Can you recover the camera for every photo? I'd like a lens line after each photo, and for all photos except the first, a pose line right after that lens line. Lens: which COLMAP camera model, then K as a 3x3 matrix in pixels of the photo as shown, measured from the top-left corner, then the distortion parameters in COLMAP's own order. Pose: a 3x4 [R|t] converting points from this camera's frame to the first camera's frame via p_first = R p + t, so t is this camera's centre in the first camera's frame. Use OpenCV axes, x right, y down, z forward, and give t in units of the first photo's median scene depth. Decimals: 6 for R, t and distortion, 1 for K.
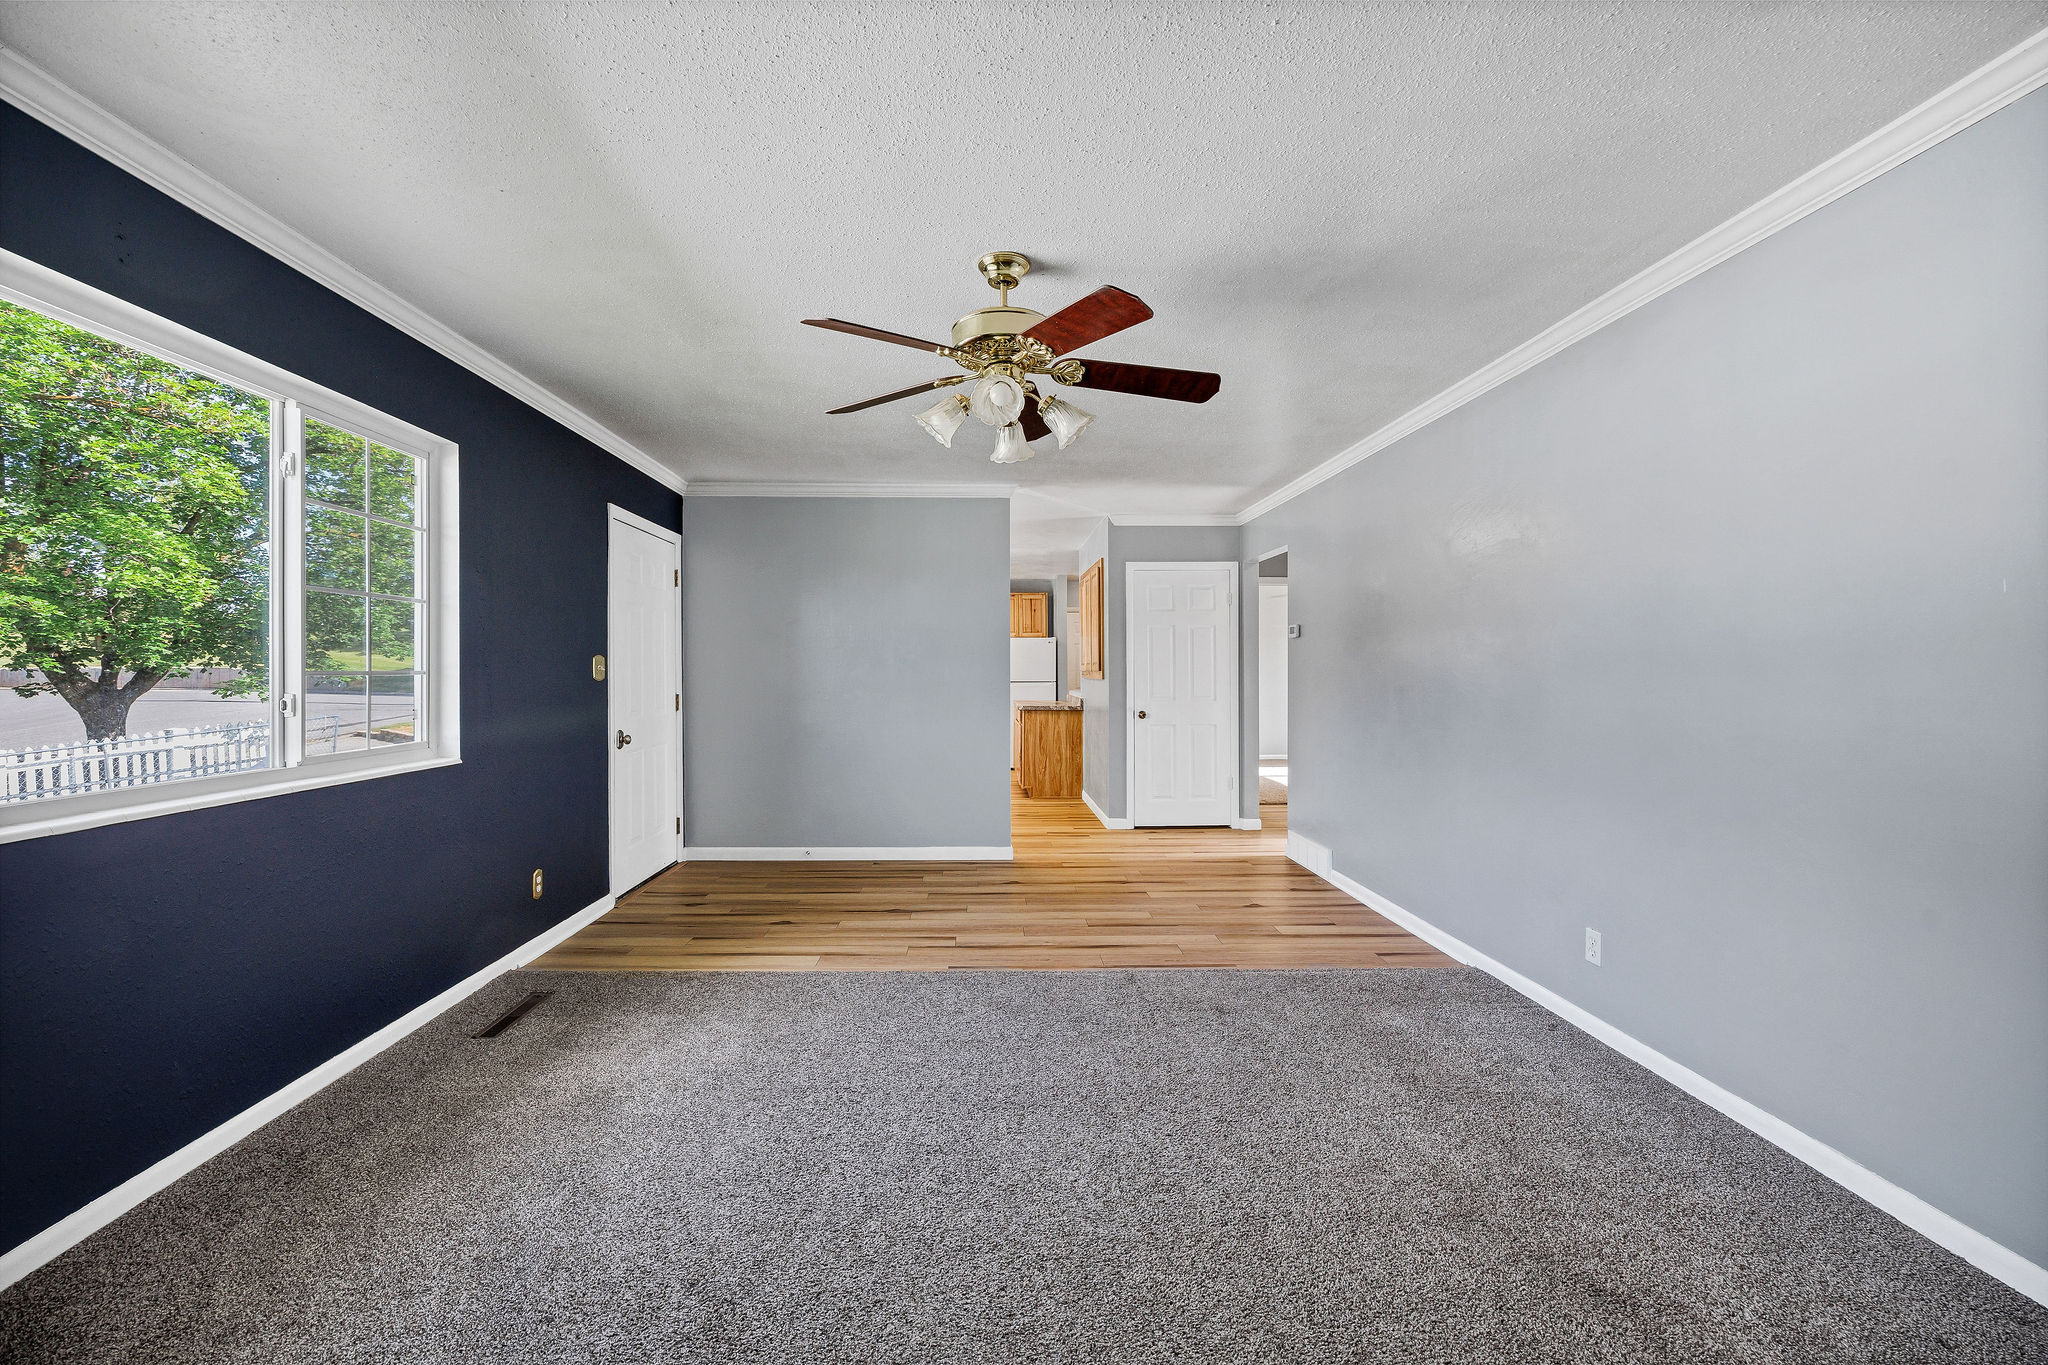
lens RADIAL K [[826.9, 0, 1012.6], [0, 826.9, 679.2], [0, 0, 1]] dist [0.001575, -0.000932]
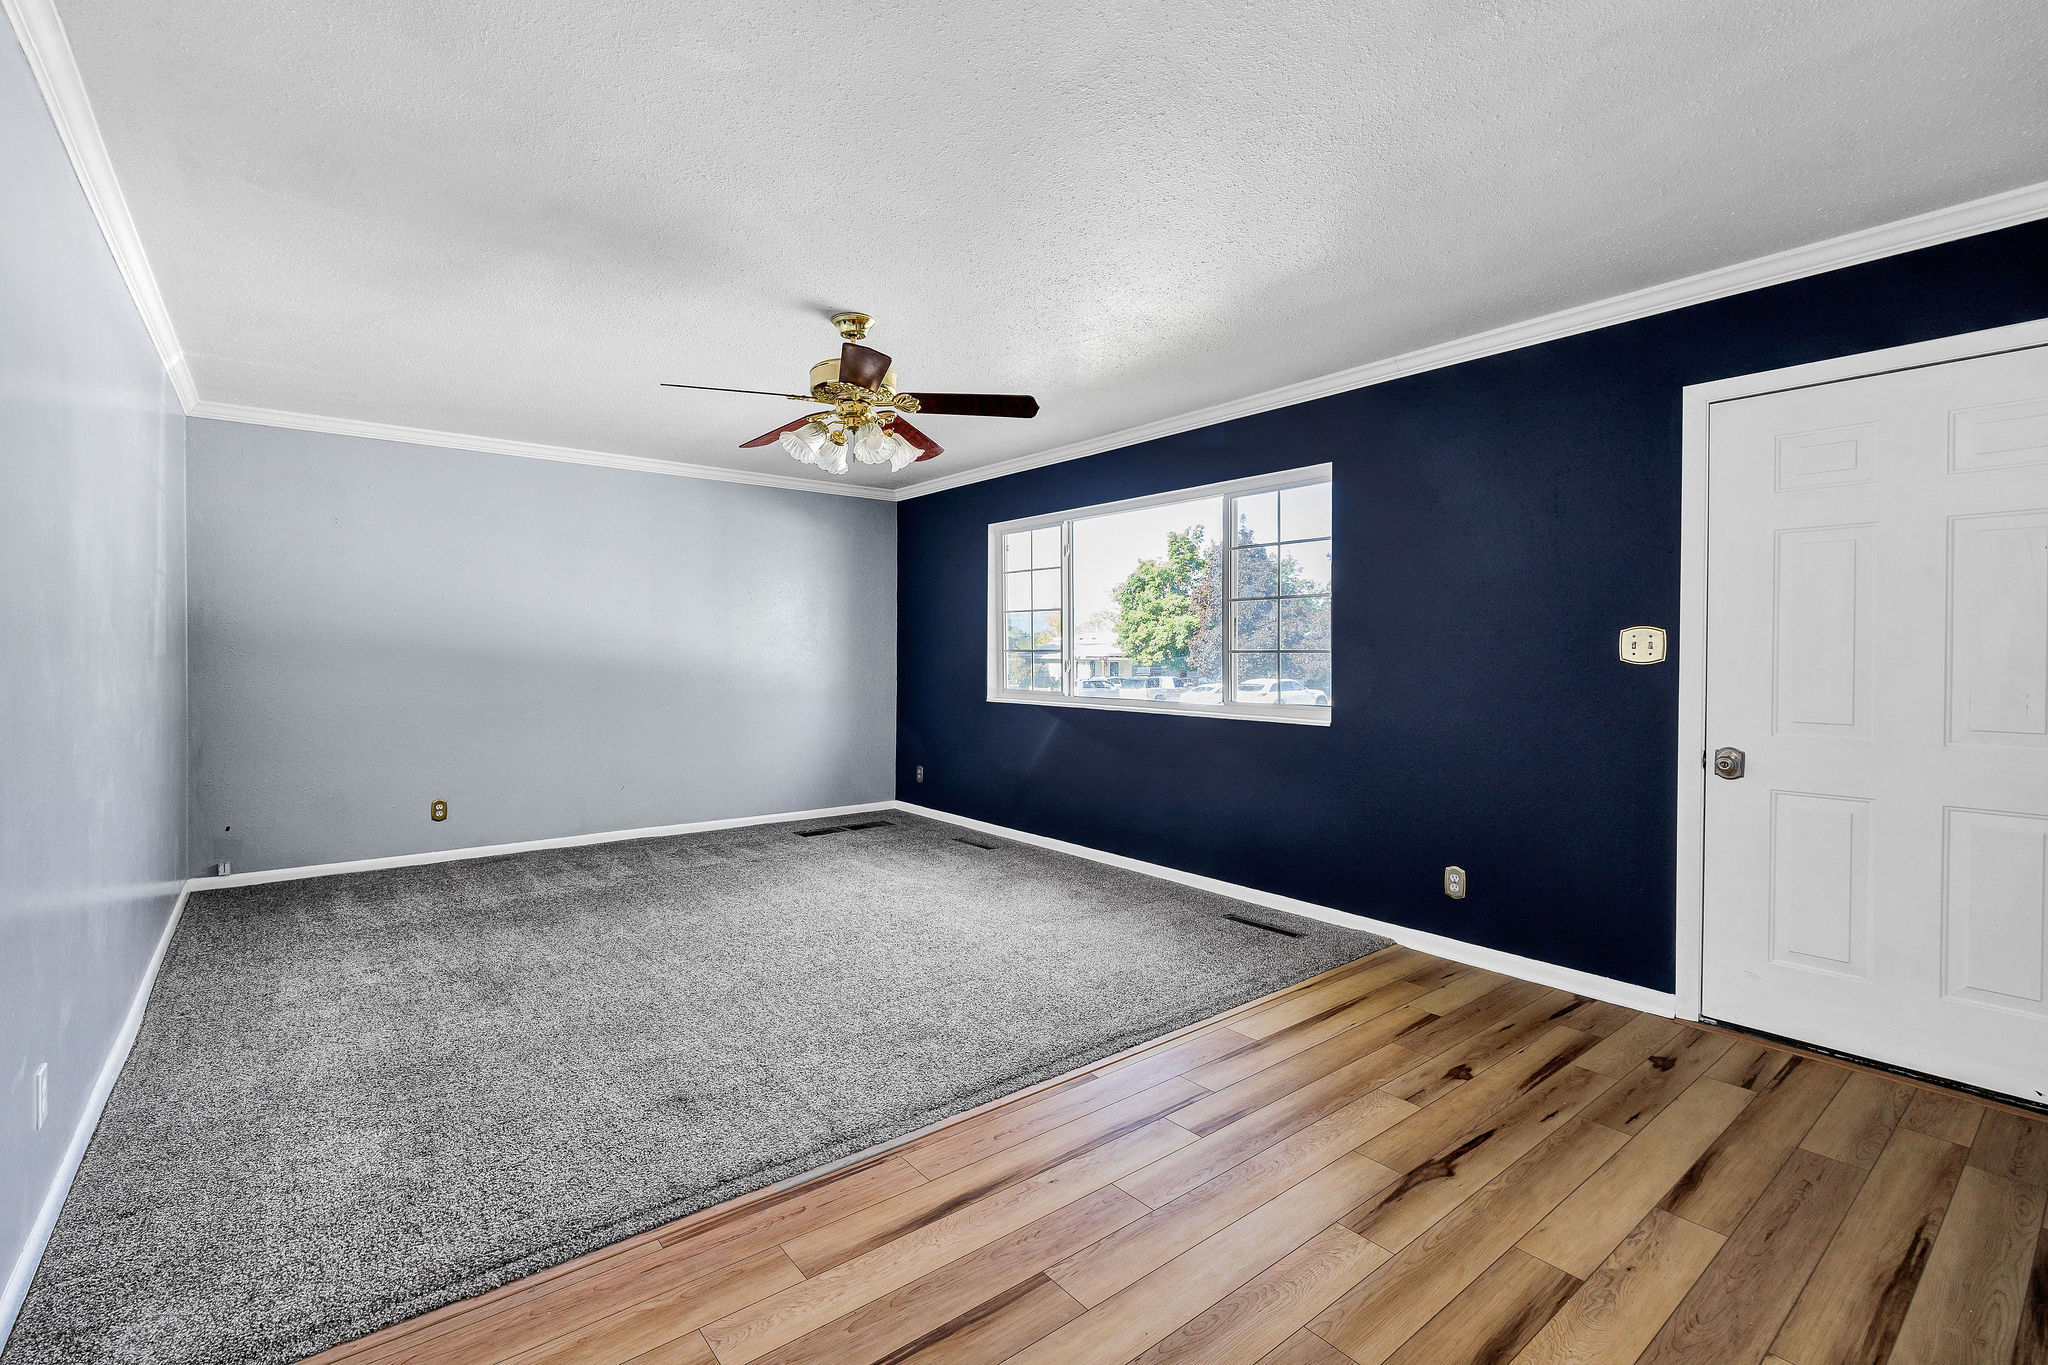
lens RADIAL K [[911.5, 0, 1015.4], [0, 911.5, 672.3], [0, 0, 1]] dist [0.001455, 0.000063]
pose [[-0.807245, 0.003749, -0.590204, 0.387704], [-0.008278, 0.999810, 0.017673, 0.001633], [0.590158, 0.019152, -0.807061, 1.437884]]
